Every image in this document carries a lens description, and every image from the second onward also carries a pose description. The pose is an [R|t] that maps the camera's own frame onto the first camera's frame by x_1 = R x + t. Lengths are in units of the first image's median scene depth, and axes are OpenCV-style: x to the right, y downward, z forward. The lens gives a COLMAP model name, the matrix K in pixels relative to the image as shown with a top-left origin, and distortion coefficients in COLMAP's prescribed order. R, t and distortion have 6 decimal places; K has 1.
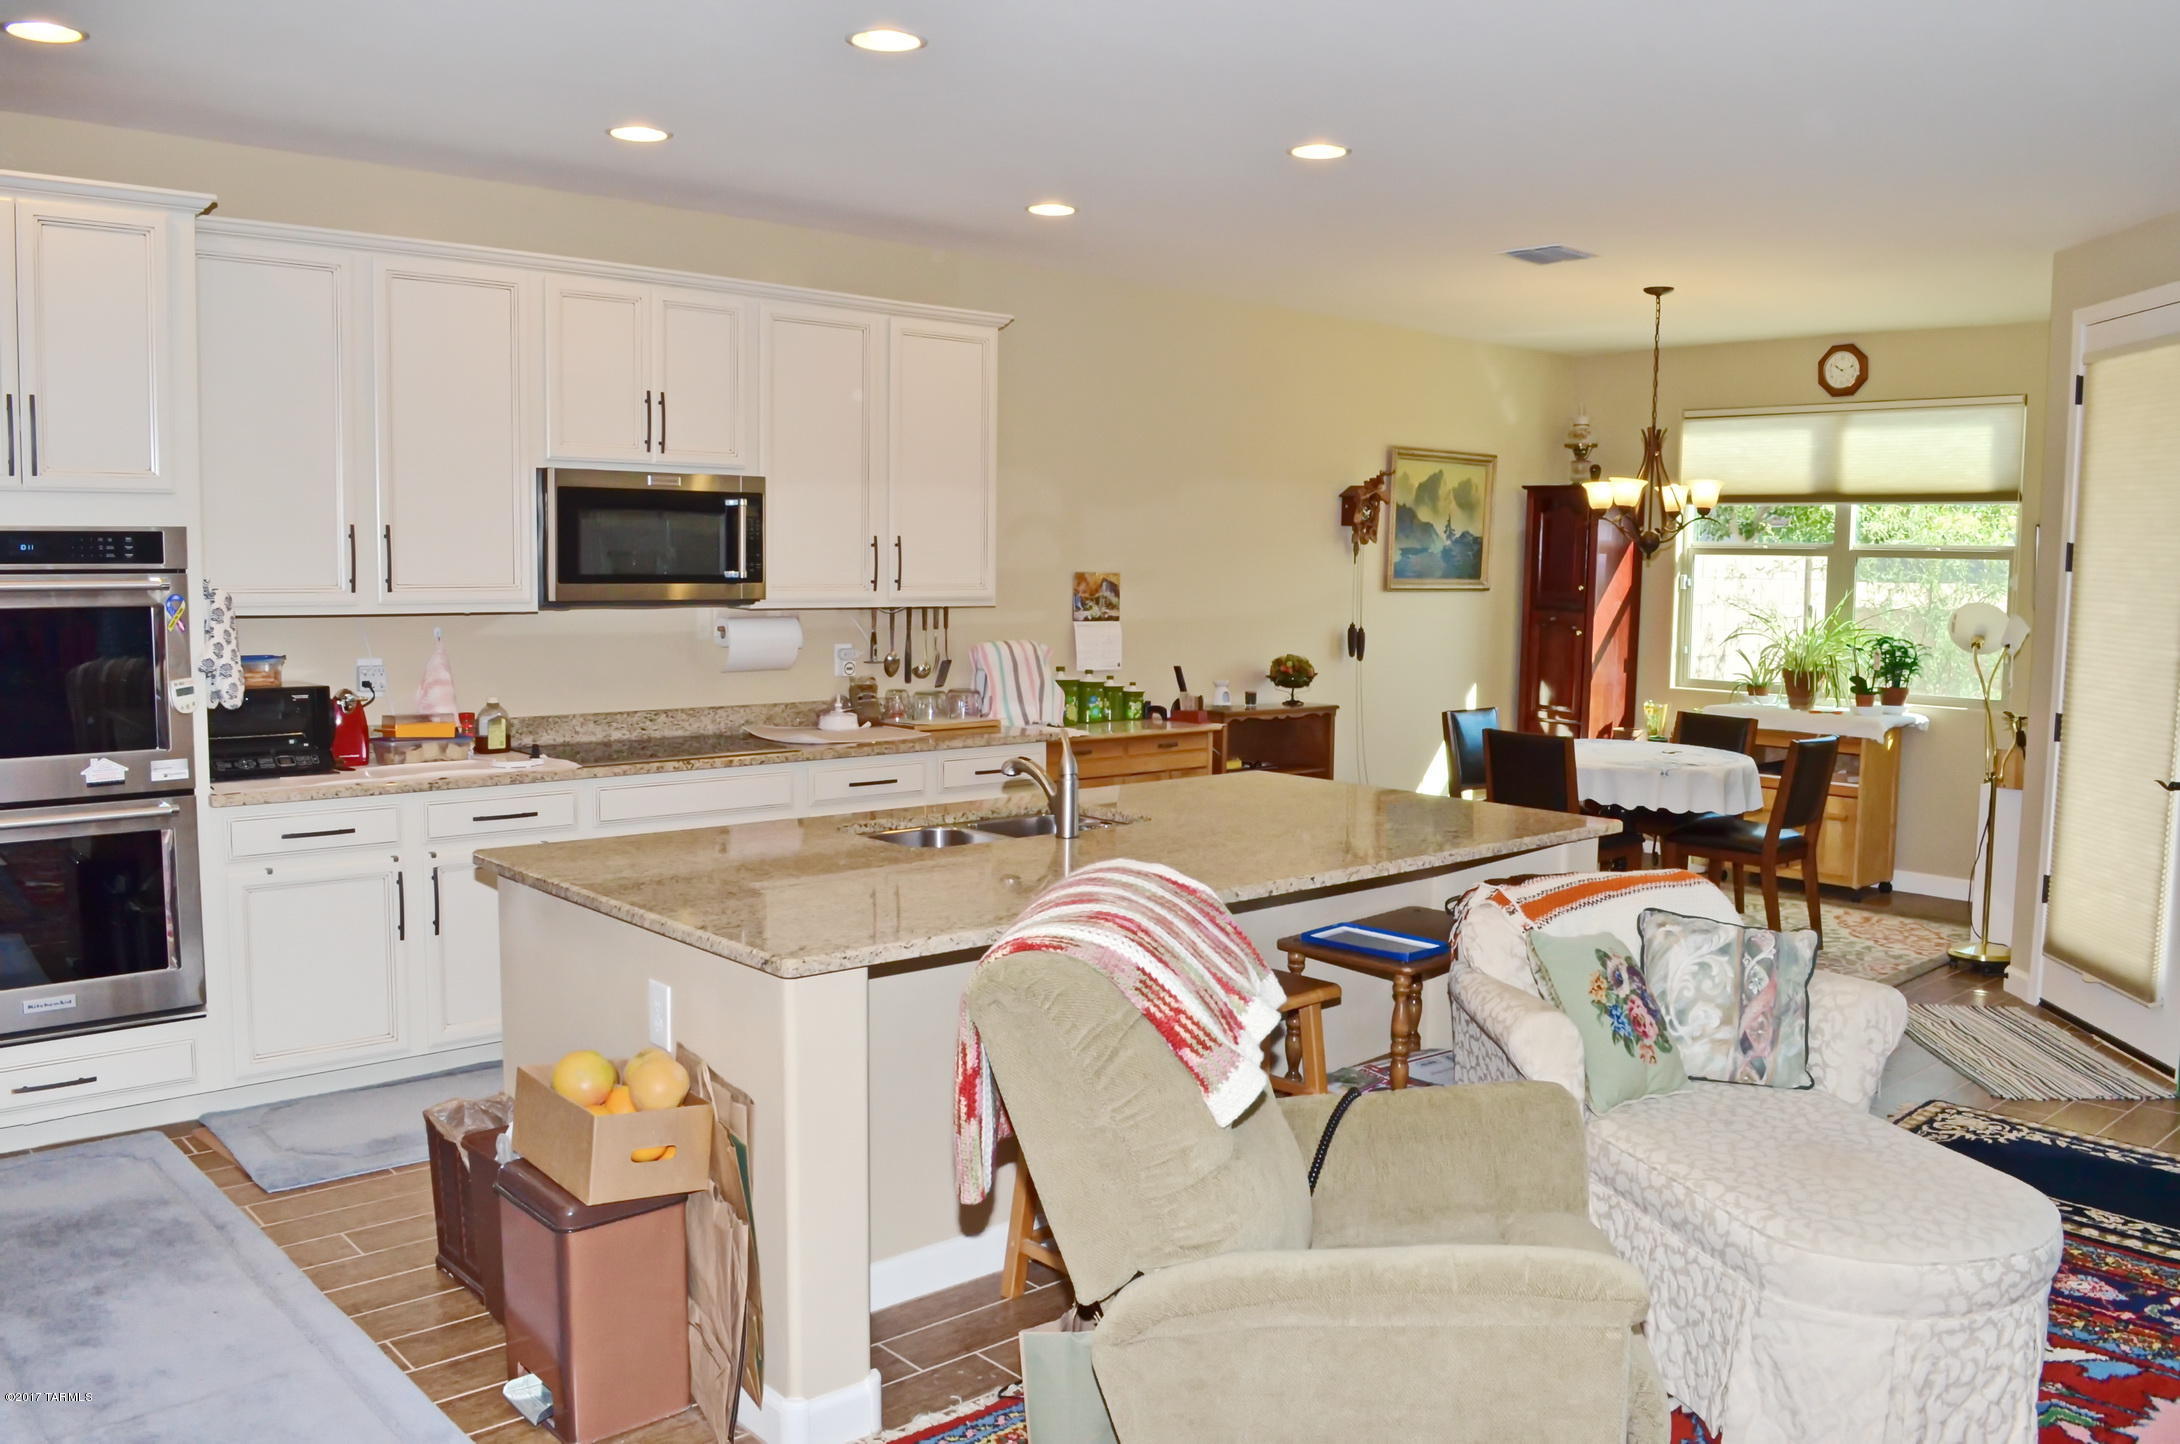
lens RADIAL K [[1734.4, 0, 1131.6], [0, 1734.4, 727.5], [0, 0, 1]] dist [-0.077953, 0.004356]
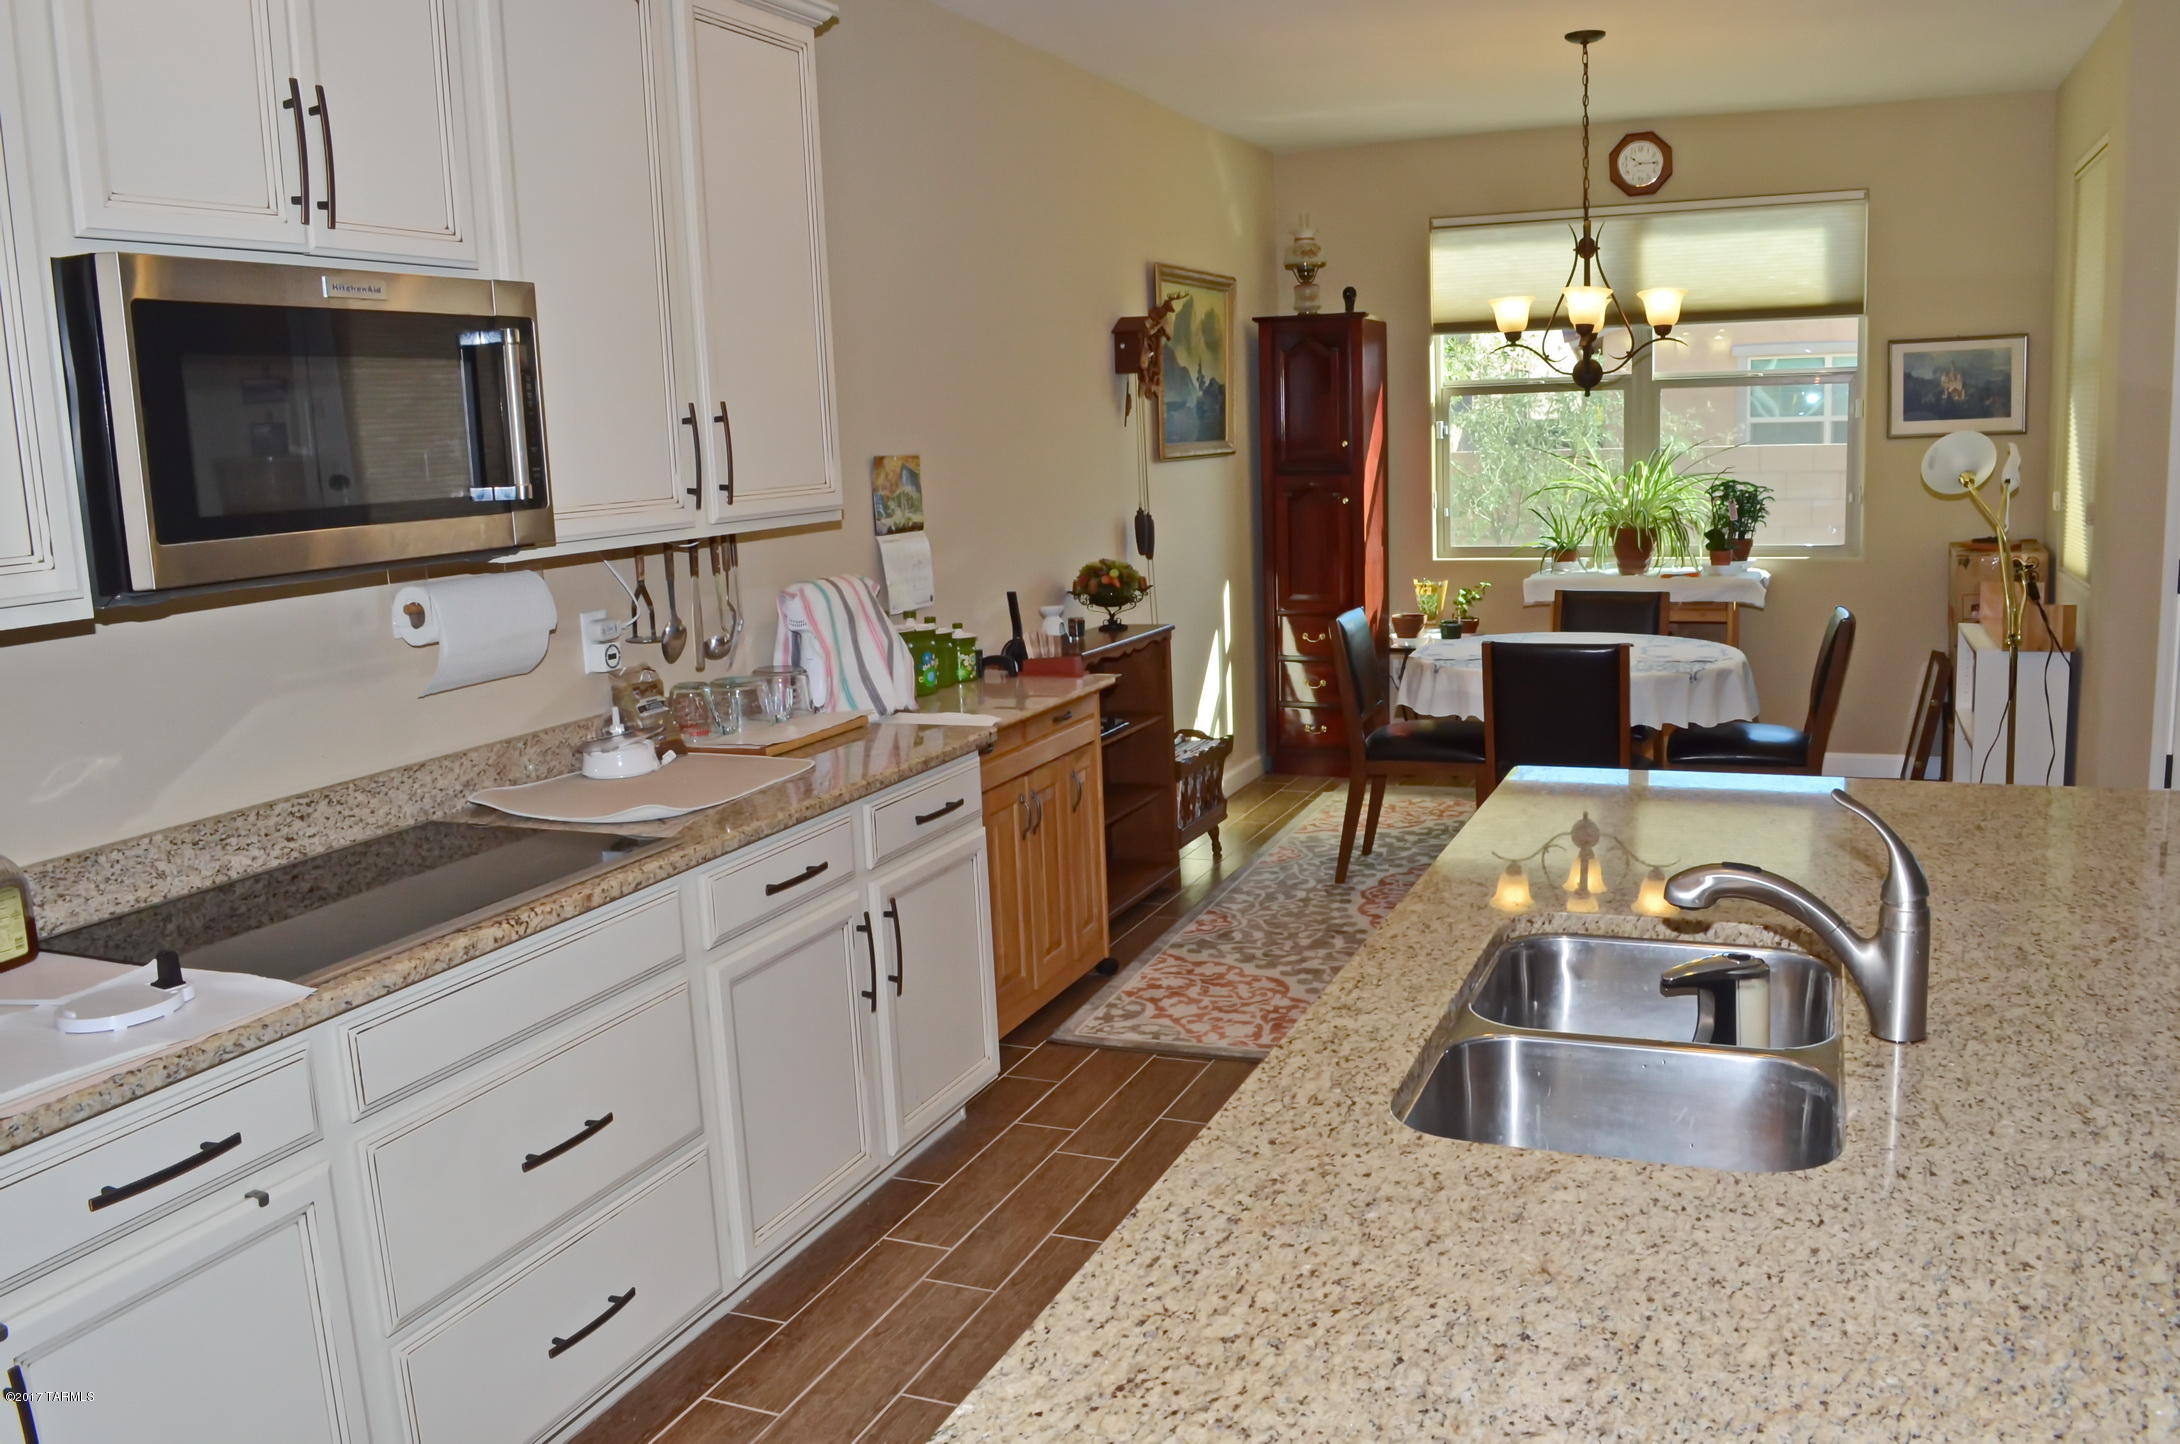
lens RADIAL K [[1734.4, 0, 1139.5], [0, 1734.4, 719.2], [0, 0, 1]] dist [-0.077953, 0.004356]
pose [[0.899423, -0.120857, 0.420039, -0.204865], [0.093332, 0.991952, 0.085561, -0.038100], [-0.426999, -0.037753, 0.903464, 0.373867]]
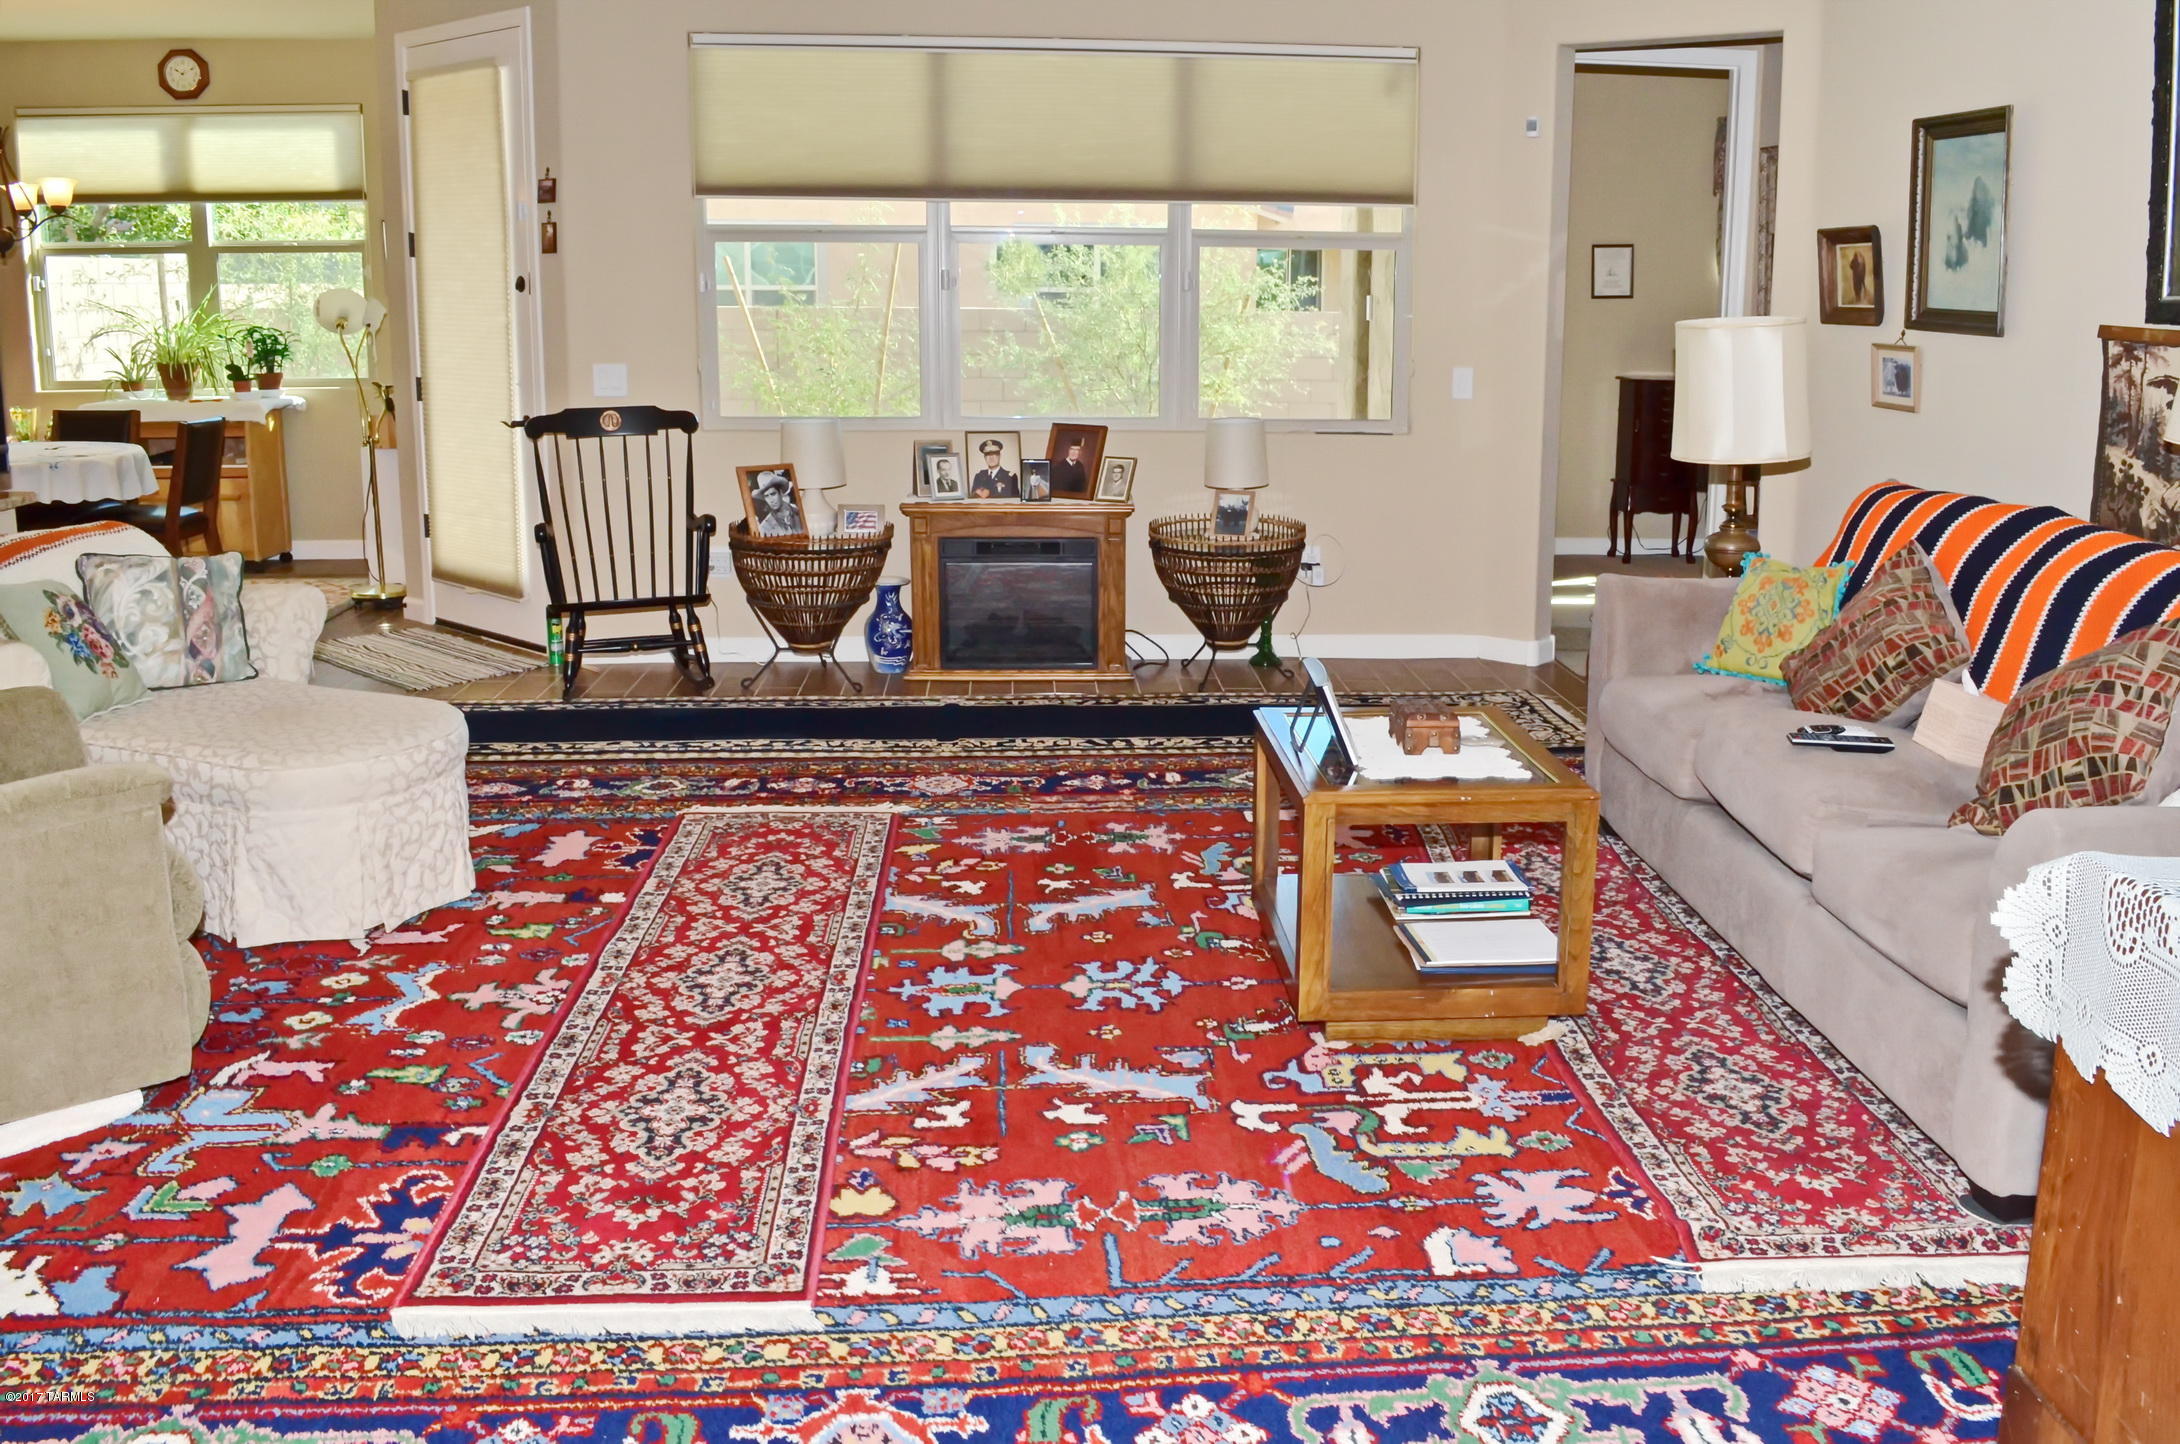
lens RADIAL K [[1734.4, 0, 1257.1], [0, 1734.4, 542.3], [0, 0, 1]] dist [-0.077953, 0.004356]
pose [[0.576842, -0.134043, 0.805783, -0.071624], [0.084163, 0.990947, 0.104594, 0.024979], [-0.812508, 0.007483, 0.582902, -0.137411]]
